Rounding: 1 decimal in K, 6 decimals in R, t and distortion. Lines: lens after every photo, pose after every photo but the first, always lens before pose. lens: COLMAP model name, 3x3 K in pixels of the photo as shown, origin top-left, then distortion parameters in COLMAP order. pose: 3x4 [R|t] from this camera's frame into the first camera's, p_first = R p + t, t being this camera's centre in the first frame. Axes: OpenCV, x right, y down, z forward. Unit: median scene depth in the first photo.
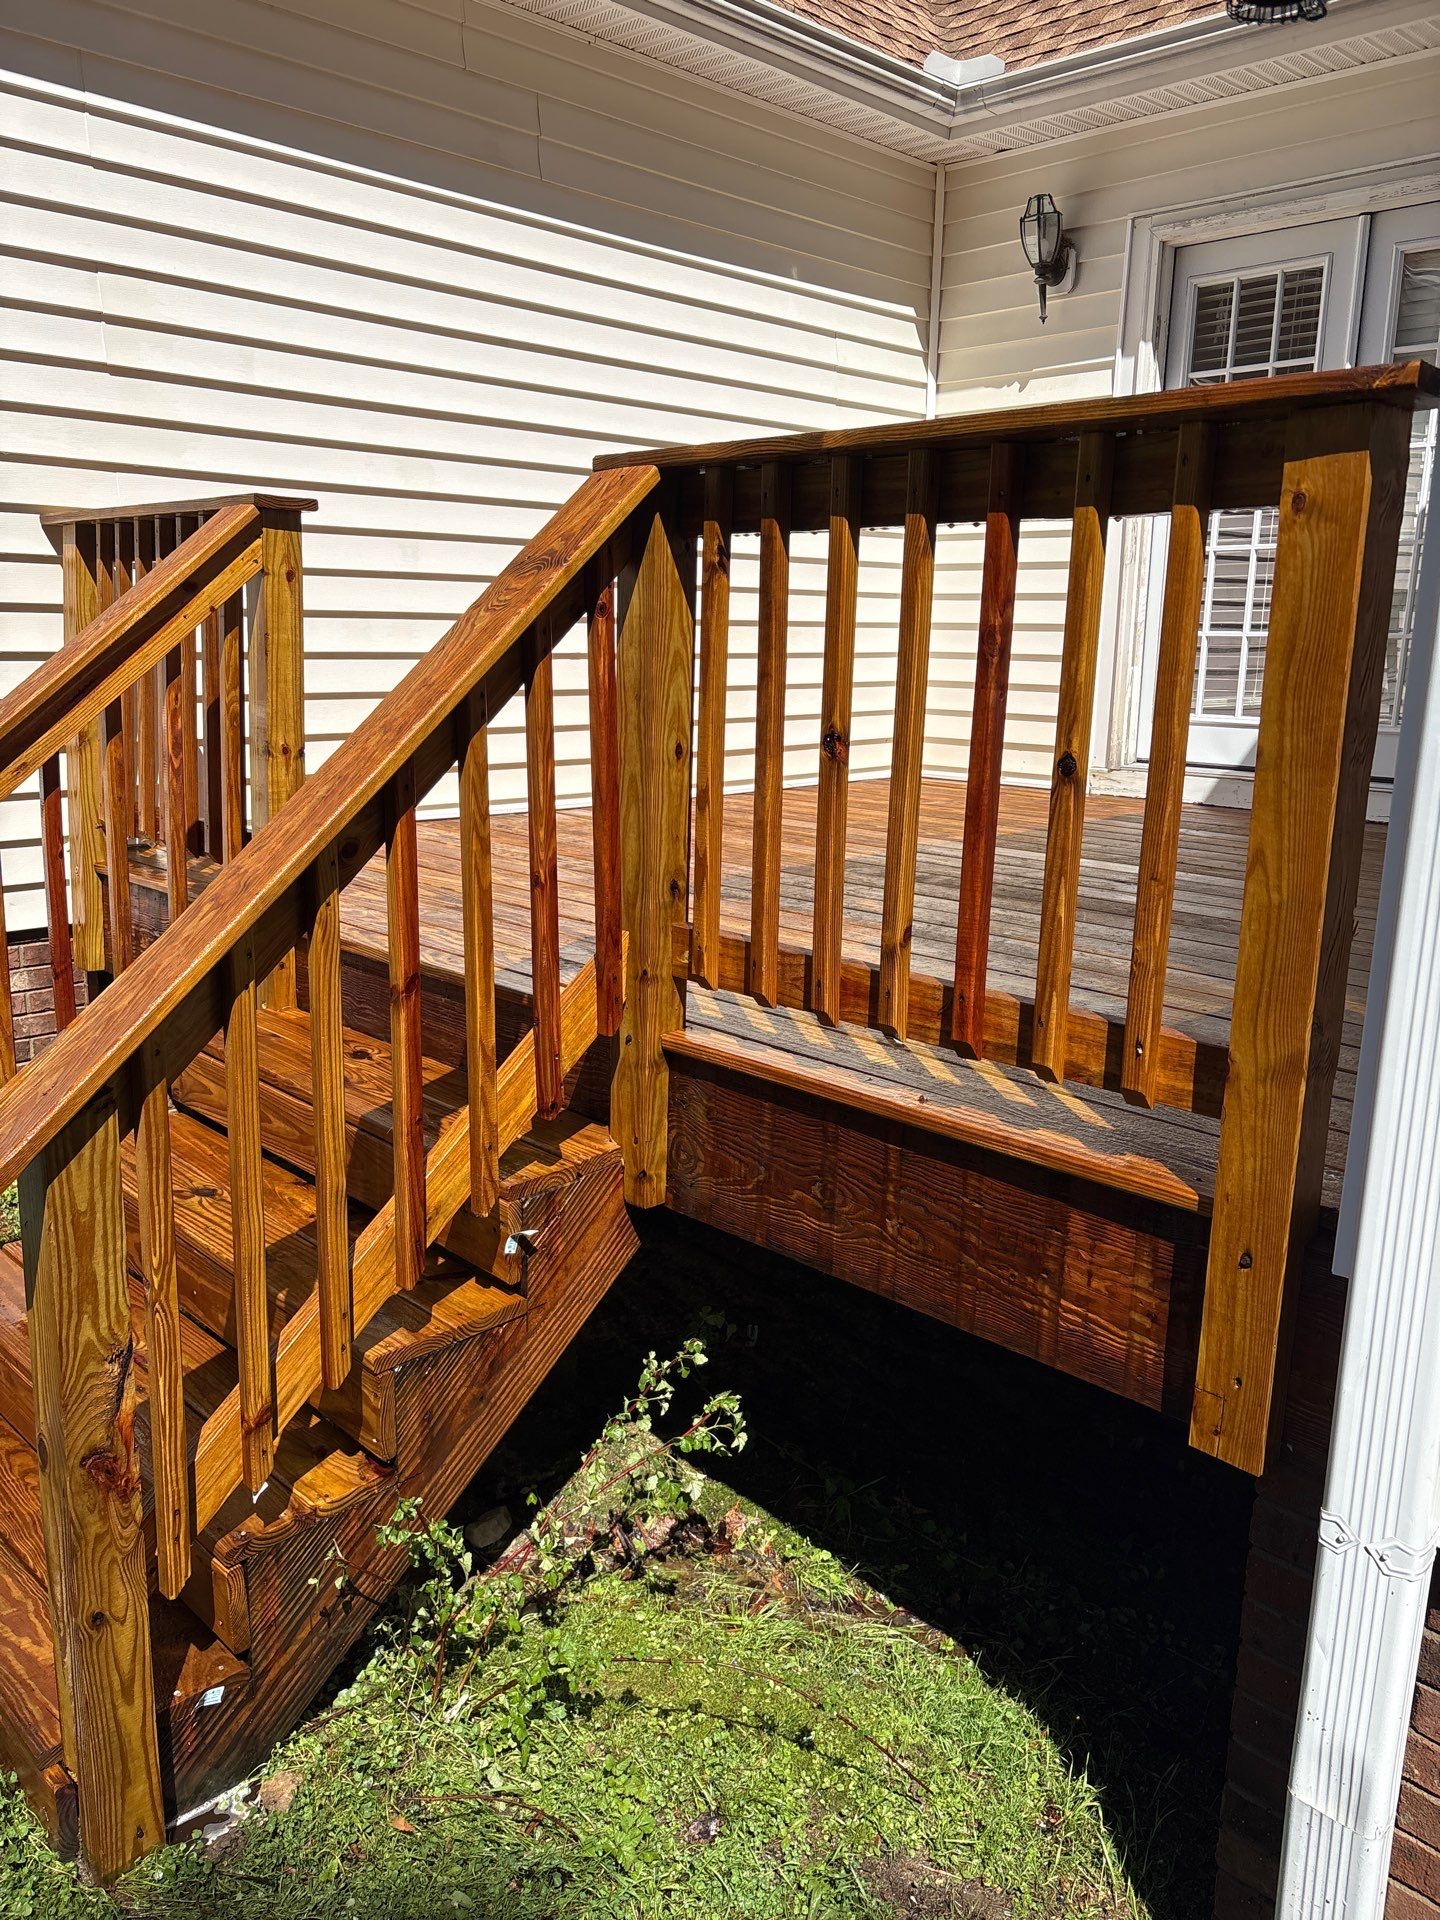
lens RADIAL K [[1494.8, 0, 723.5], [0, 1494.8, 963.2], [0, 0, 1]] dist [0.044278, -0.035107]
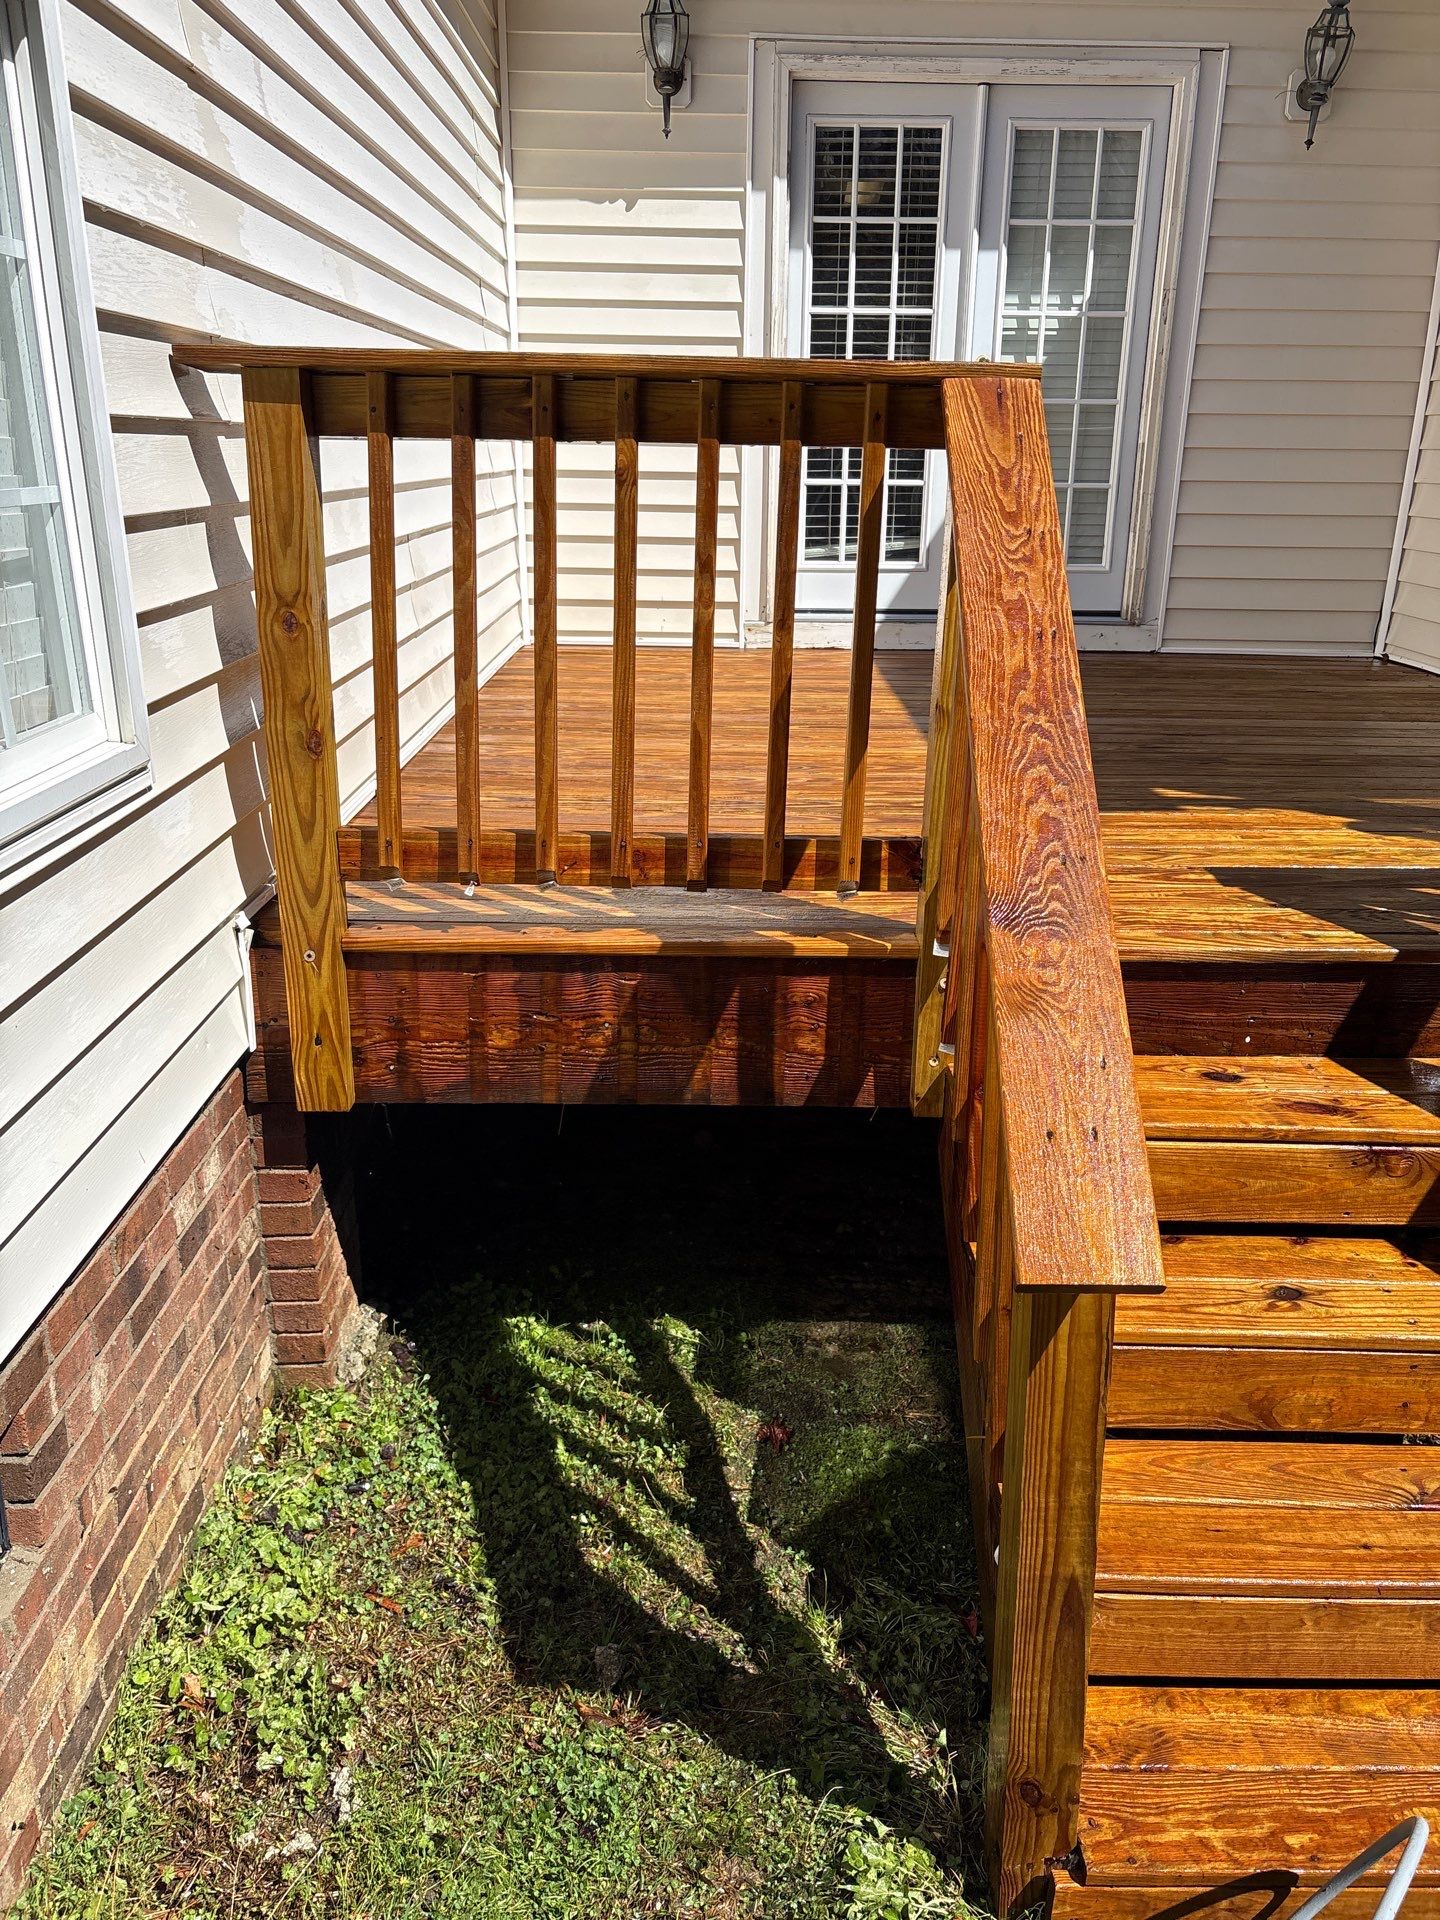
lens RADIAL K [[1494.8, 0, 722.2], [0, 1494.8, 954.7], [0, 0, 1]] dist [0.044278, -0.035107]
pose [[0.711536, -0.227707, 0.664730, -0.510556], [0.142721, 0.973149, 0.180588, -0.103594], [-0.688002, -0.033624, 0.724929, 0.299206]]
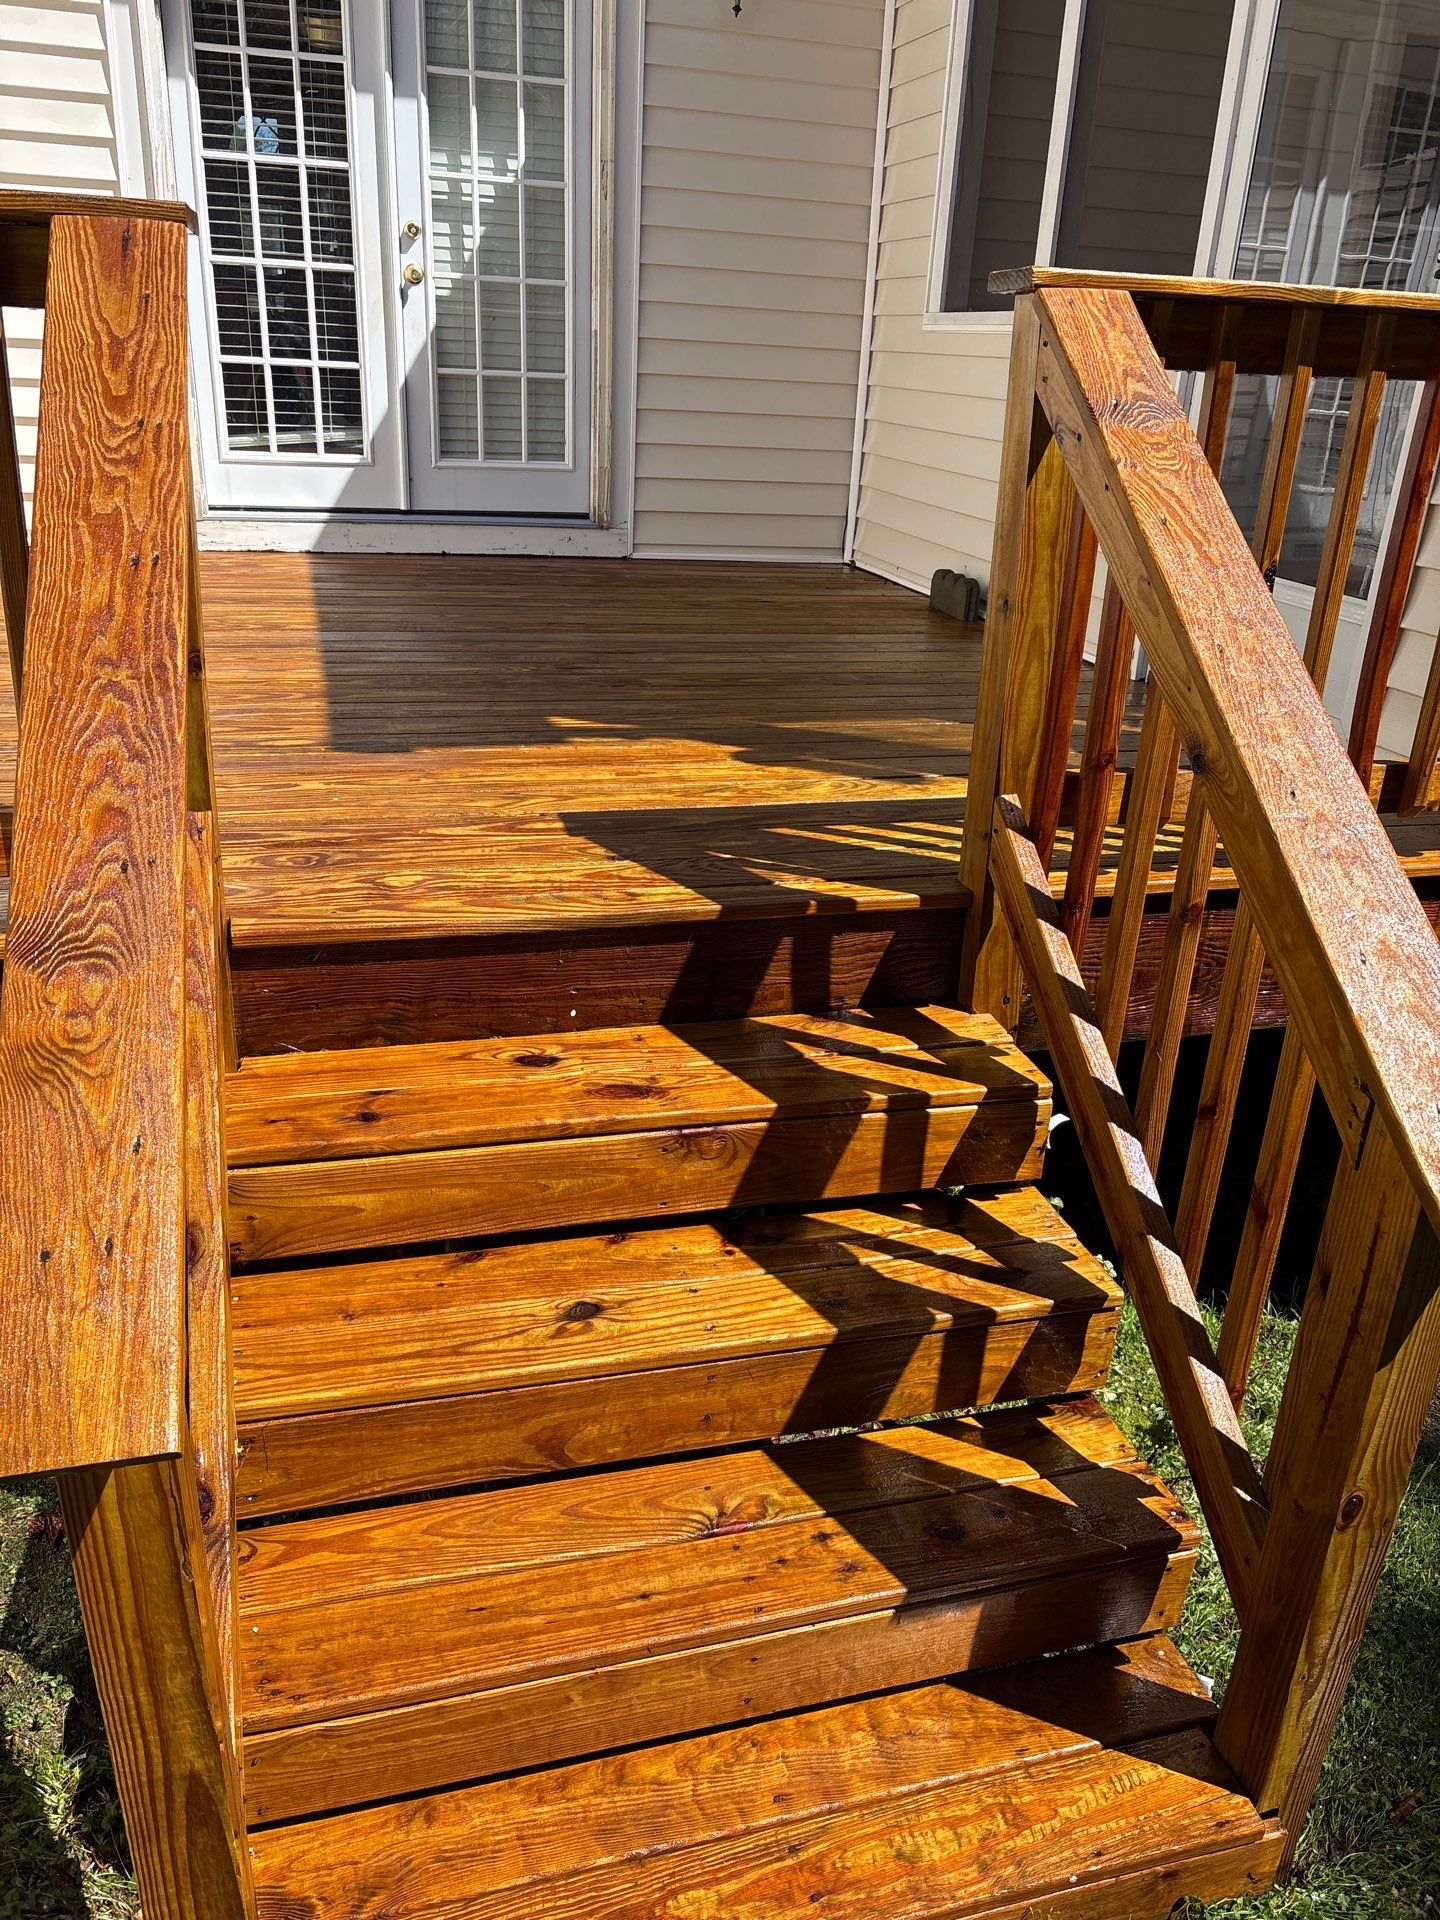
lens RADIAL K [[1494.8, 0, 739.4], [0, 1494.8, 966.7], [0, 0, 1]] dist [0.044278, -0.035107]
pose [[0.495815, -0.320035, 0.807307, -0.403872], [0.140731, 0.946941, 0.288958, -0.096806], [-0.856949, -0.029656, 0.514547, 0.272169]]
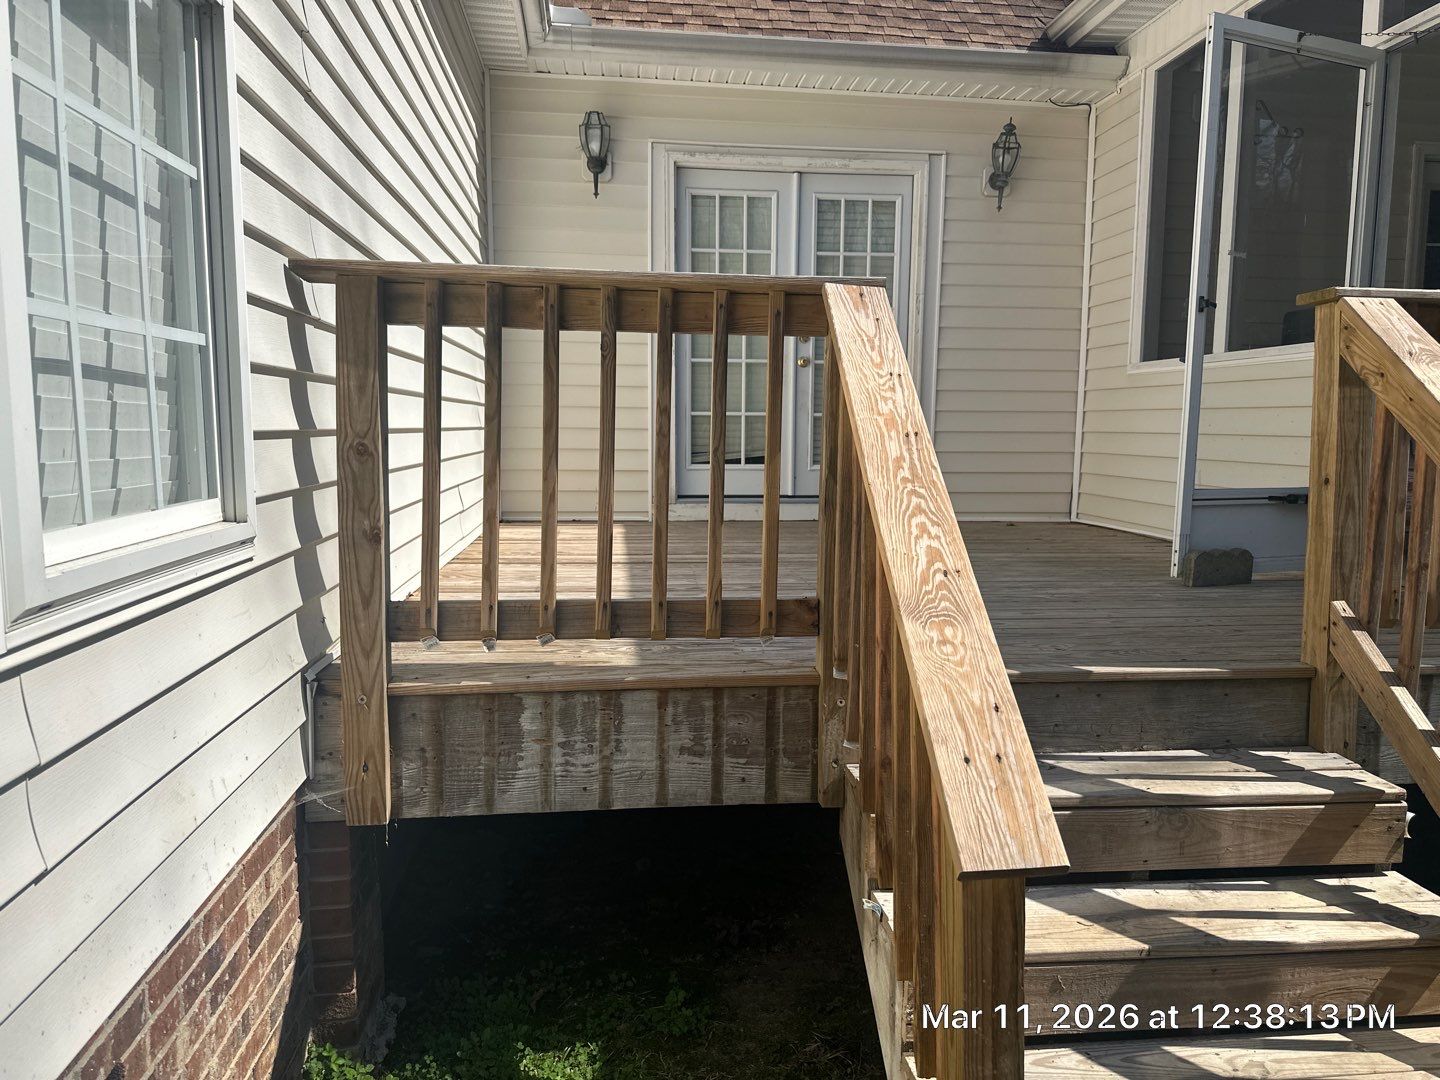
lens RADIAL K [[1046.2, 0, 724.5], [0, 1046.2, 527.0], [0, 0, 1]] dist [0.074500, -0.086709]
pose [[0.632772, -0.082135, 0.769970, -0.523388], [0.160477, 0.986680, -0.026630, -0.074038], [-0.757527, 0.140414, 0.637524, 0.326911]]
